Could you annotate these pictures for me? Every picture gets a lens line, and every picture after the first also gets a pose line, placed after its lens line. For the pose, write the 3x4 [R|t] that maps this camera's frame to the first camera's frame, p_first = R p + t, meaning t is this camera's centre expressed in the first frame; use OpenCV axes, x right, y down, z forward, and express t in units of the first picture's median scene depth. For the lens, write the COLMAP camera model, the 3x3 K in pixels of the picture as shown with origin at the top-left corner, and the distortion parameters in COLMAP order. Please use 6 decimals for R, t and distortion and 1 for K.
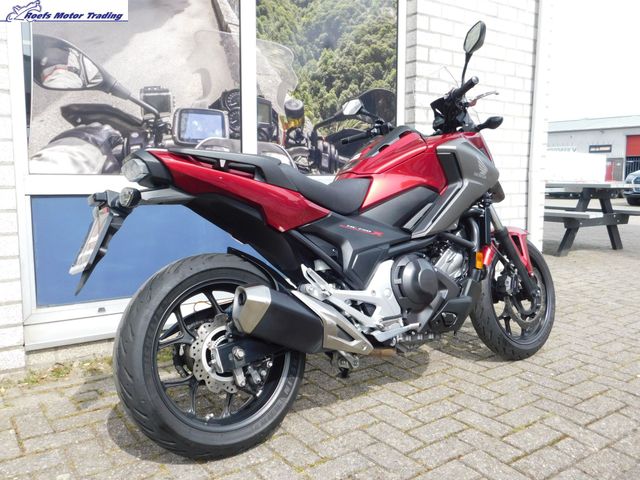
lens RADIAL K [[558.5, 0, 320.4], [0, 558.5, 238.9], [0, 0, 1]] dist [-0.012818, 0.007757]
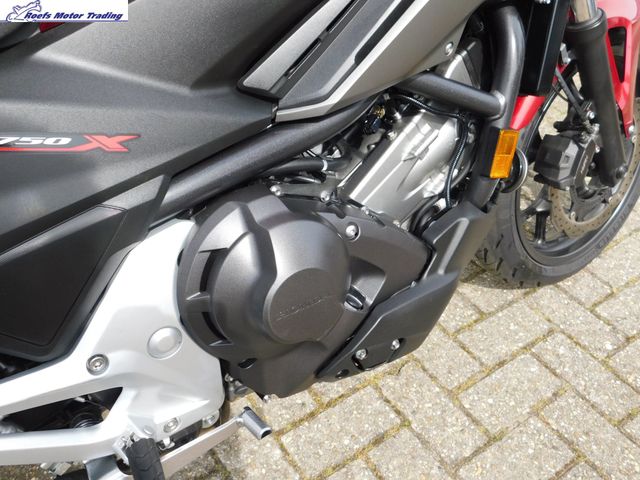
lens RADIAL K [[558.5, 0, 320.2], [0, 558.5, 234.4], [0, 0, 1]] dist [-0.012818, 0.007757]
pose [[0.998904, 0.045772, -0.009765, 0.163659], [-0.033213, 0.840256, 0.541172, -0.091222], [0.032975, -0.540254, 0.840855, 0.628652]]
